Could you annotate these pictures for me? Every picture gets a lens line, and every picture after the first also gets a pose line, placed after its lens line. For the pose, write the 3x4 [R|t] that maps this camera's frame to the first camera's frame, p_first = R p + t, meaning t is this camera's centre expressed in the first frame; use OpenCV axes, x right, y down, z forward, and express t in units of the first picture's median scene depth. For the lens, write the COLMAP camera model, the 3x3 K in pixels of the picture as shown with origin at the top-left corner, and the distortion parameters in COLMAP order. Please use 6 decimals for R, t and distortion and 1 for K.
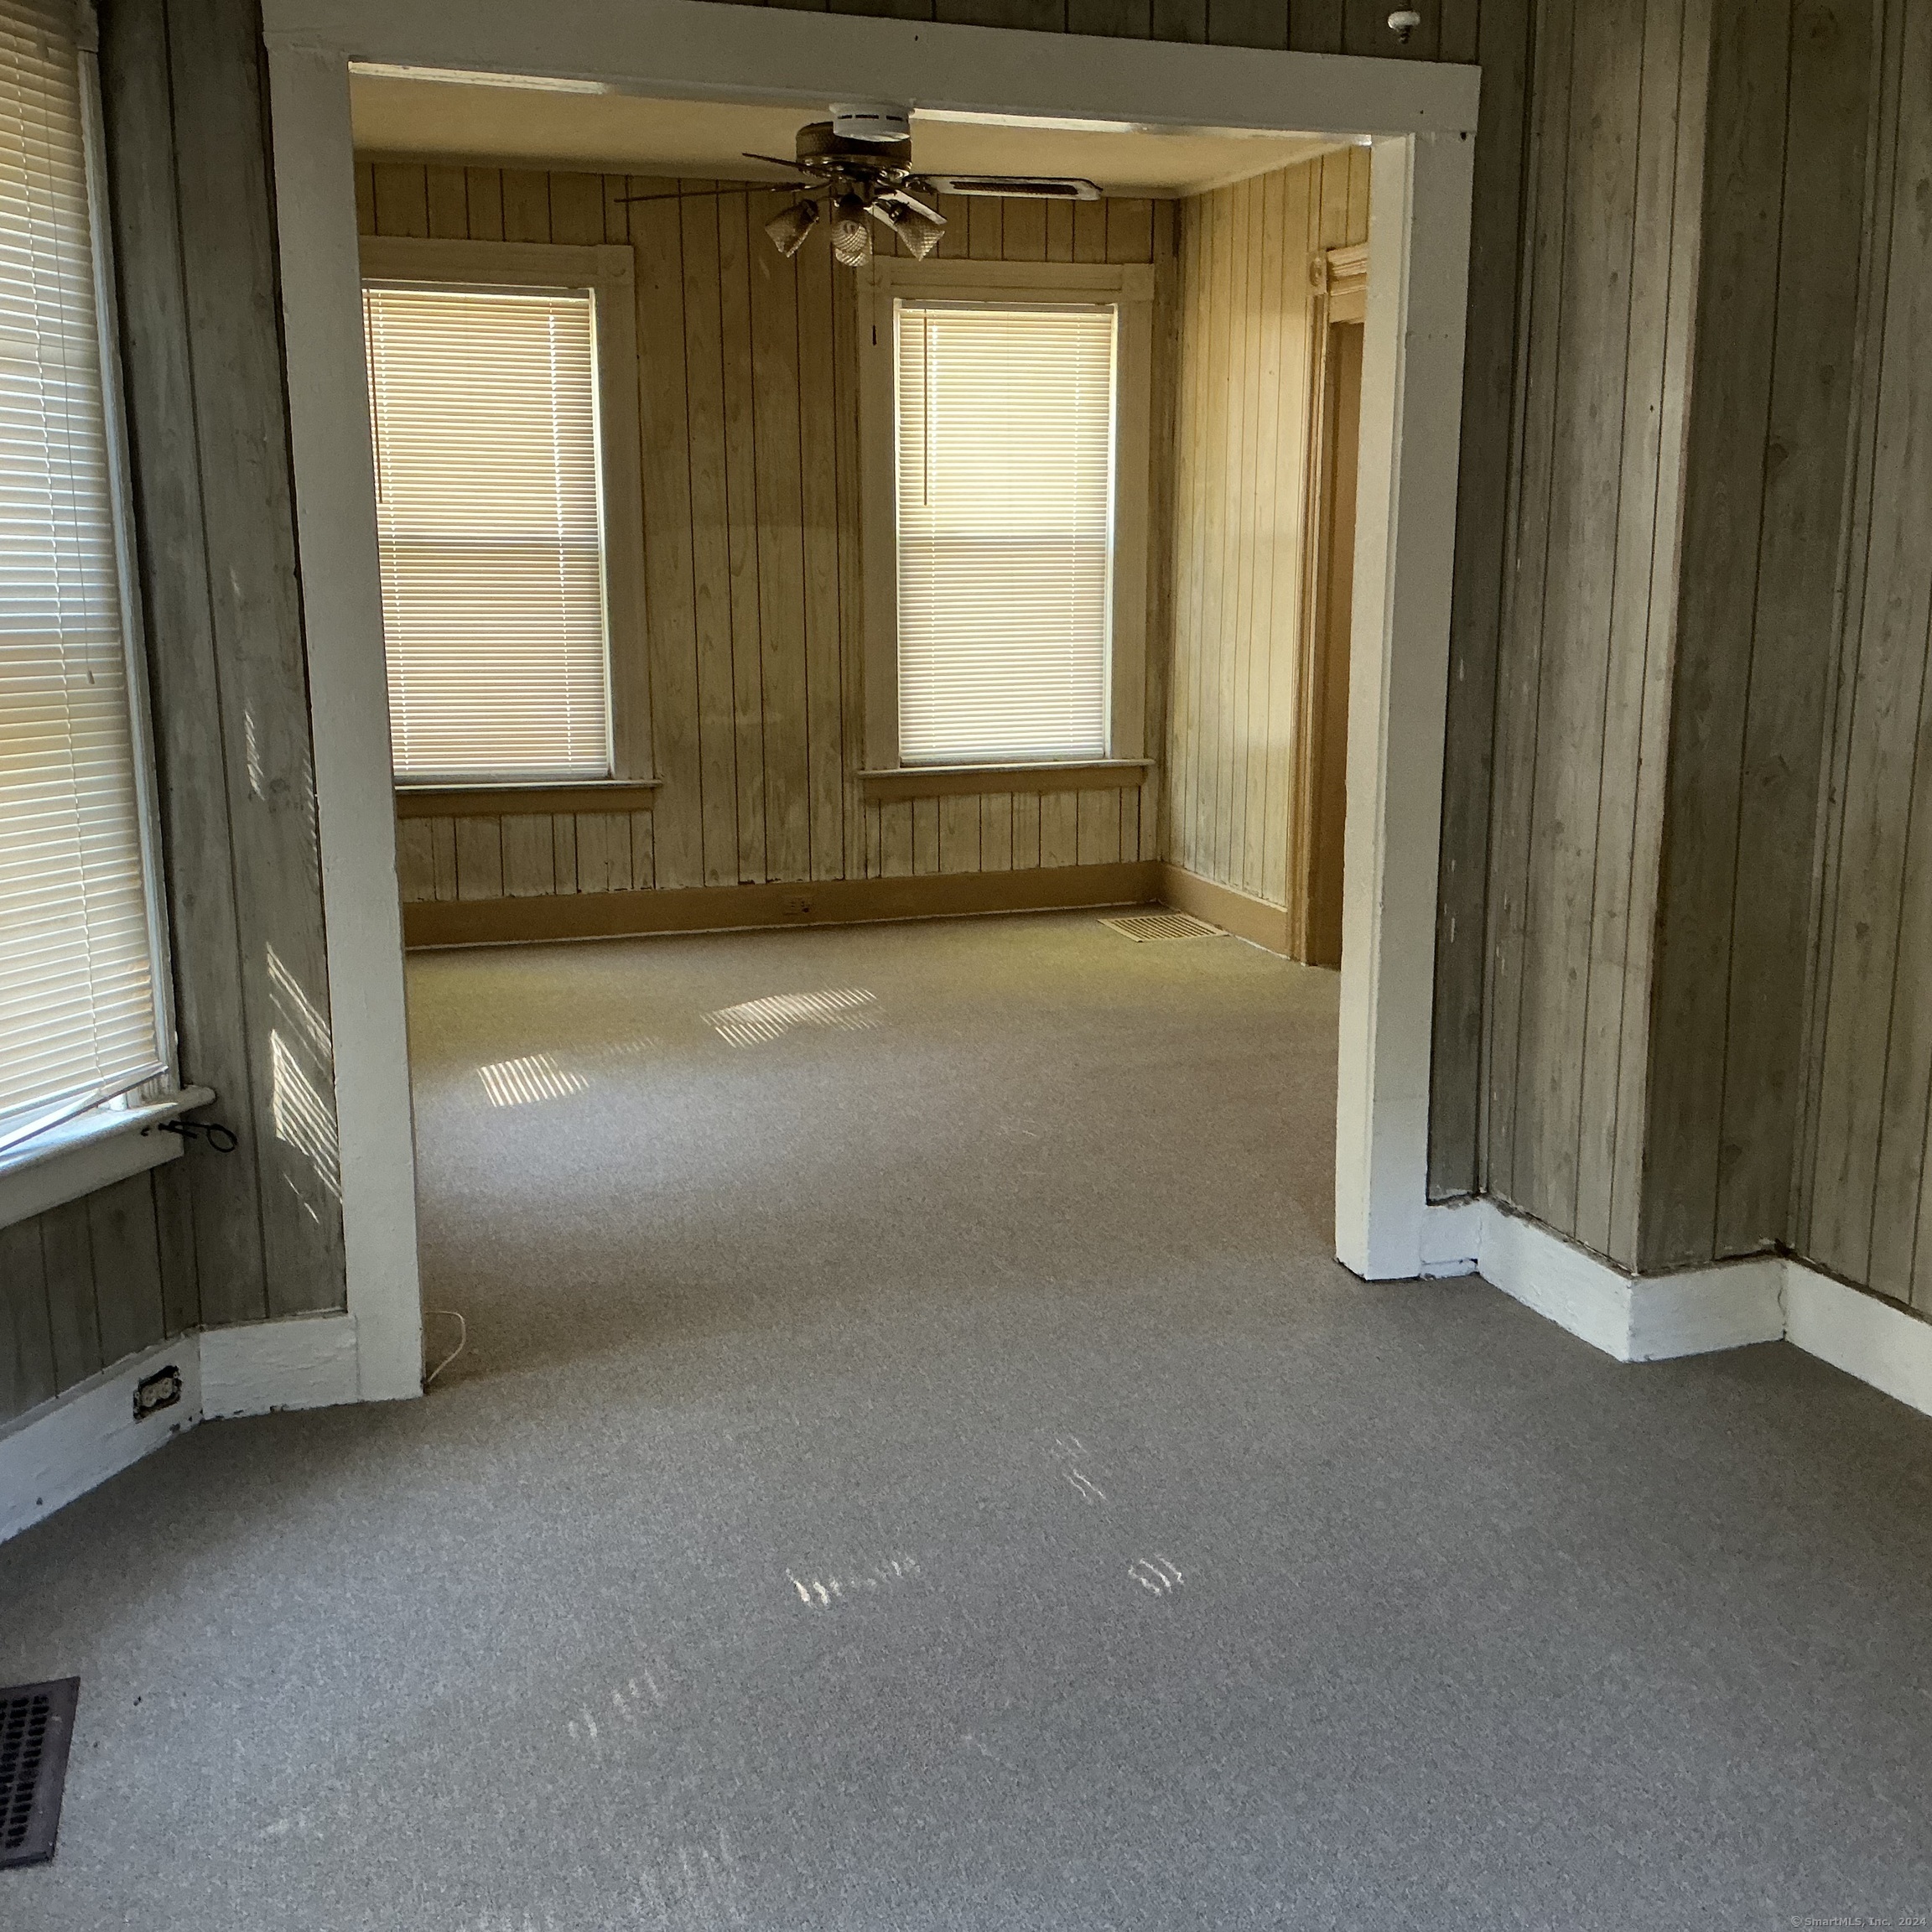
lens RADIAL K [[2179.4, 0, 966.0], [0, 2179.4, 966.0], [0, 0, 1]] dist [0.156284, -0.320172]
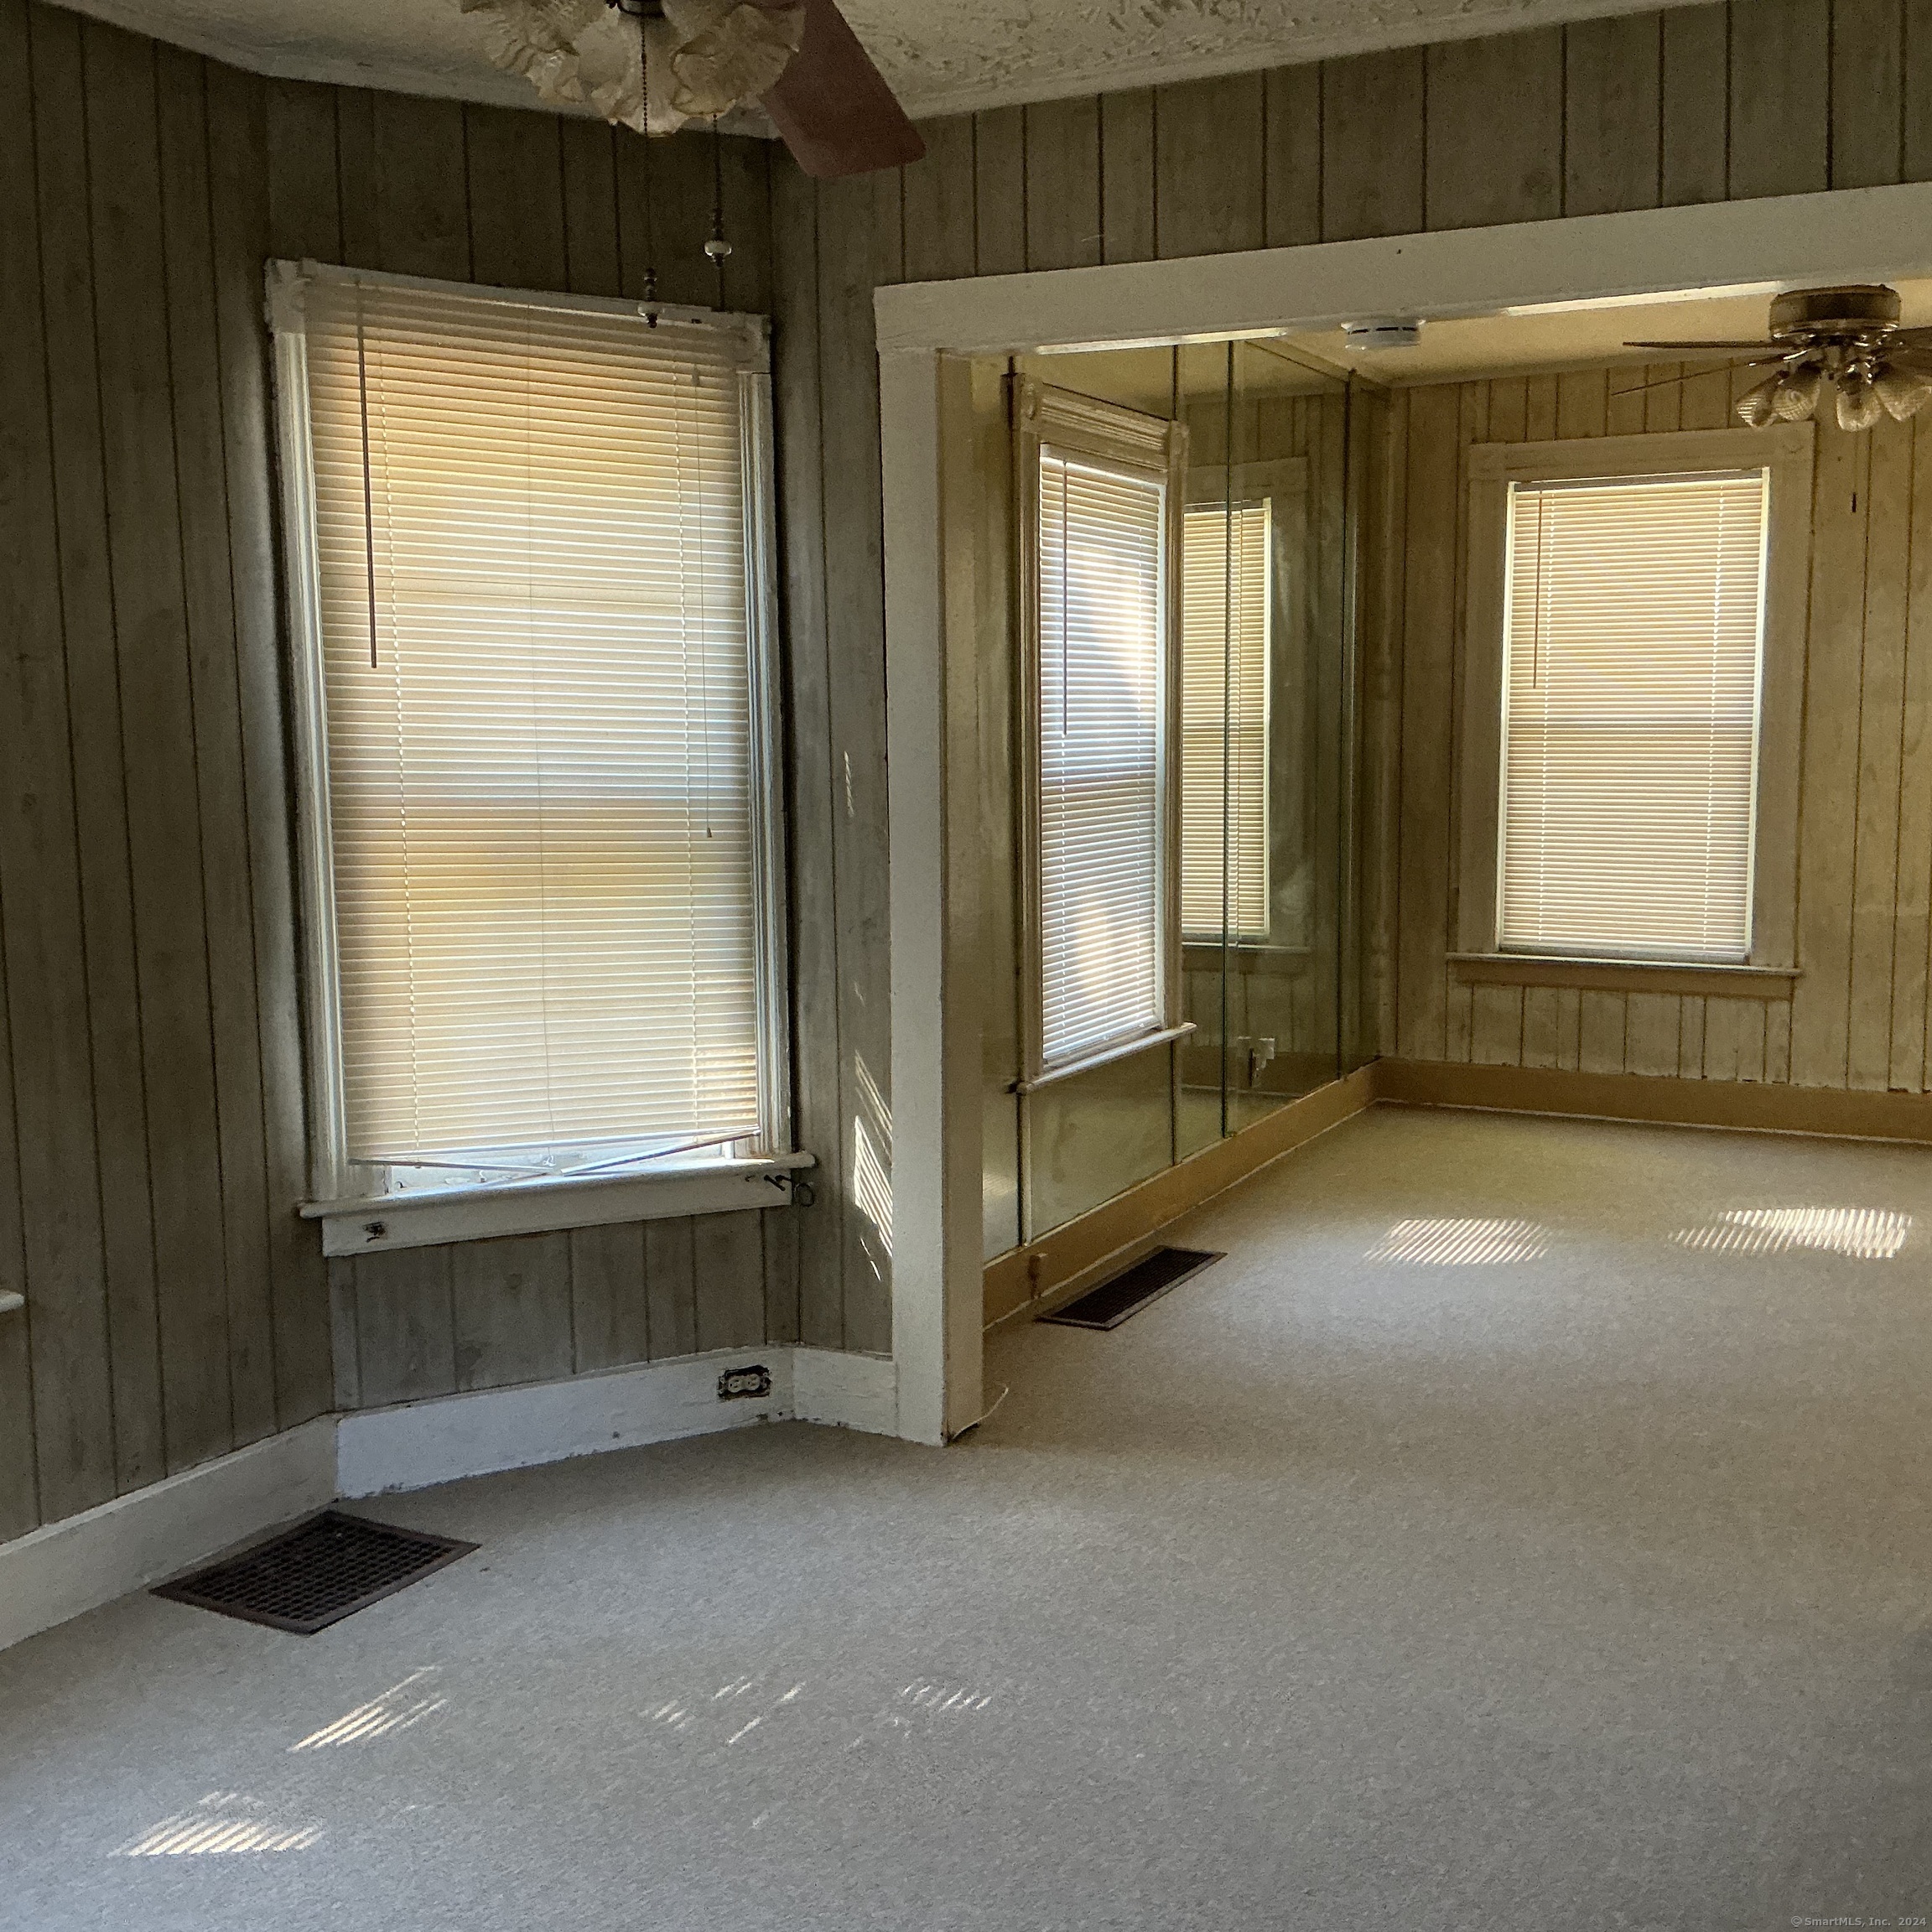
lens RADIAL K [[2199.1, 0, 966.0], [0, 2199.1, 966.0], [0, 0, 1]] dist [0.160642, -0.233228]
pose [[0.690458, 0.079708, -0.718968, 0.607837], [-0.134951, 0.990655, -0.019771, -0.038819], [0.710673, 0.110676, 0.694762, 0.162242]]
